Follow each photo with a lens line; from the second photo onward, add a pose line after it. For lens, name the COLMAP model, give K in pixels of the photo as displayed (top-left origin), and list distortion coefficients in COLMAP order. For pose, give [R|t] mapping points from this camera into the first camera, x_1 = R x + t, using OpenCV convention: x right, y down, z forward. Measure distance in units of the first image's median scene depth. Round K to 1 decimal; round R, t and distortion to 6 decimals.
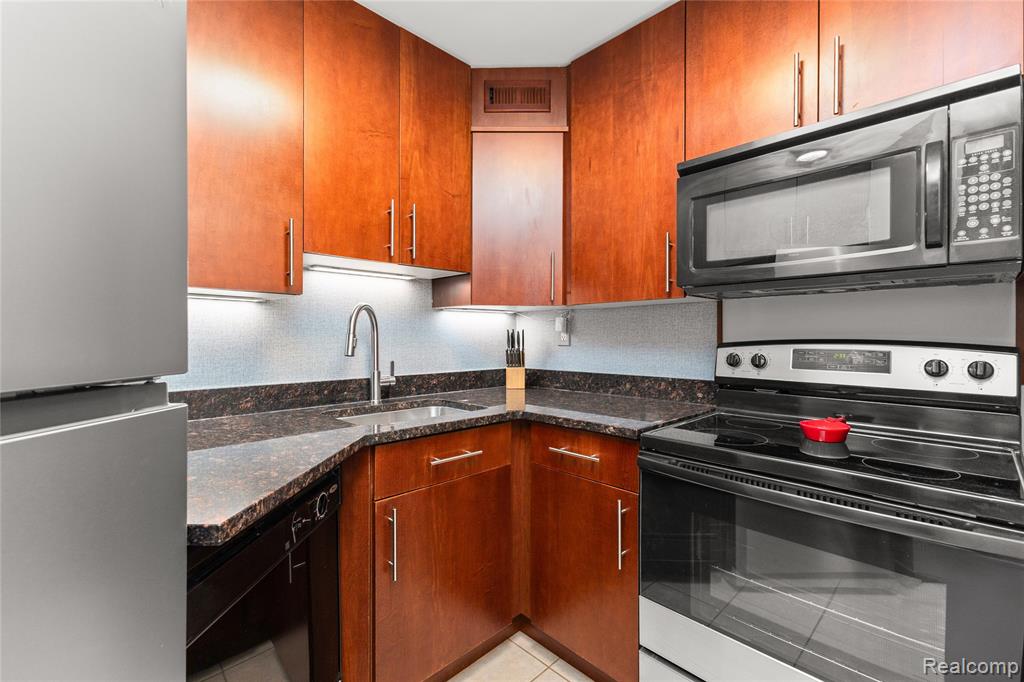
lens RADIAL K [[449.9, 0, 511.8], [0, 449.9, 337.0], [0, 0, 1]] dist [0.008123, 0.000027]
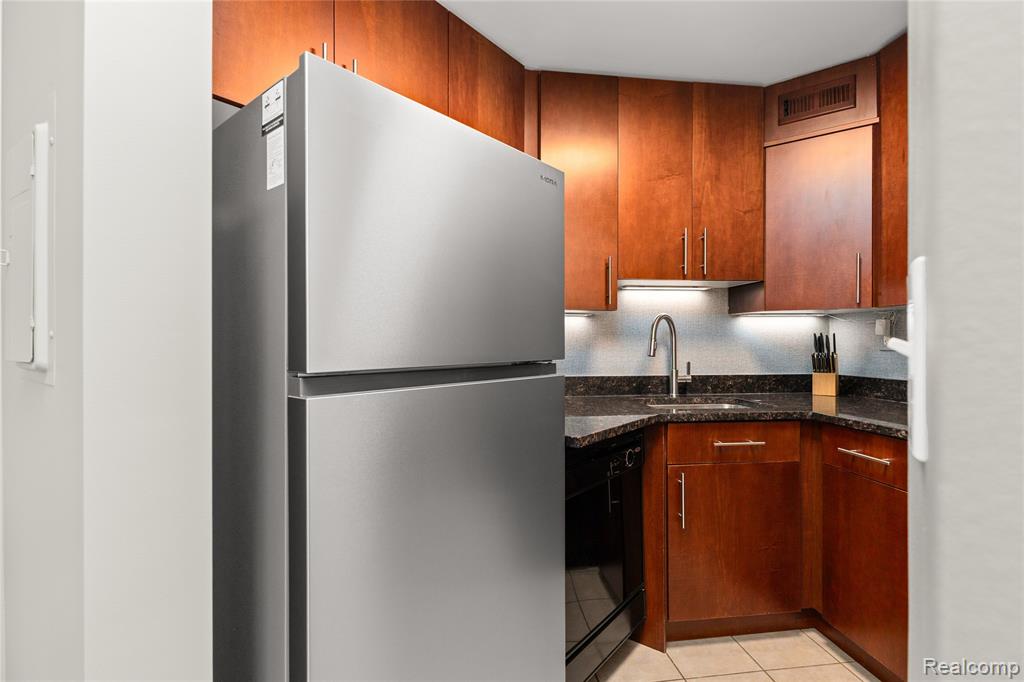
lens RADIAL K [[499.4, 0, 512.0], [0, 499.4, 341.0], [0, 0, 1]] dist [-0.001811, -0.000258]
pose [[0.800295, -0.001270, -0.599606, 0.155198], [0.000726, 0.999999, -0.001149, 0.000554], [0.599607, 0.000484, 0.800295, -0.332668]]
